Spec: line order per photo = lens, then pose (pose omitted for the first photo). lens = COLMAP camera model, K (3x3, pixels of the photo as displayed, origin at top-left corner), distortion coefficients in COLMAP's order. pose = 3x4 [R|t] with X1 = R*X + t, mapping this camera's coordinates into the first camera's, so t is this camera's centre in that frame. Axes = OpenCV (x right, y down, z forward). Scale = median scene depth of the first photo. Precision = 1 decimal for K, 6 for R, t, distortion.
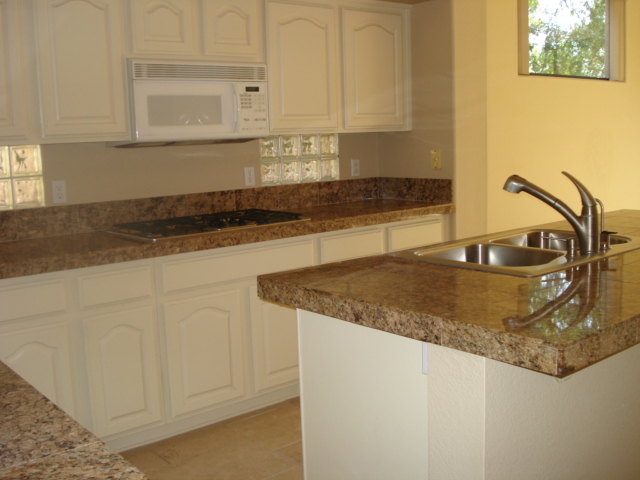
lens RADIAL K [[712.0, 0, 320.0], [0, 712.0, 240.0], [0, 0, 1]] dist [-0.065119, -0.043659]
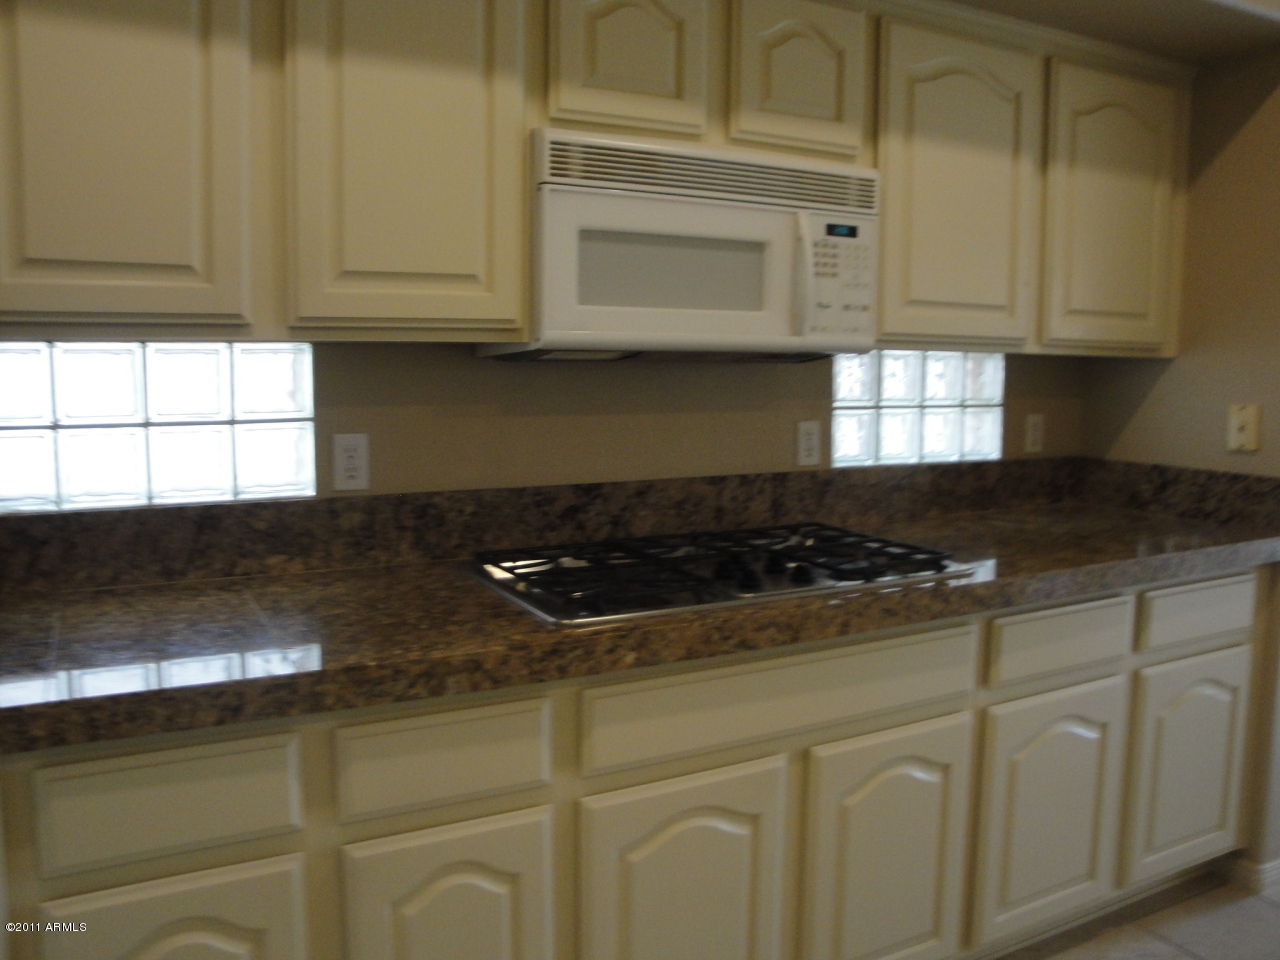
lens RADIAL K [[1033.4, 0, 658.3], [0, 1033.4, 479.4], [0, 0, 1]] dist [-0.113014, 0.011818]
pose [[0.983327, 0.066667, -0.169185, -0.090372], [-0.070855, 0.997309, -0.018834, -0.055689], [0.167474, 0.030508, 0.985404, 0.422737]]
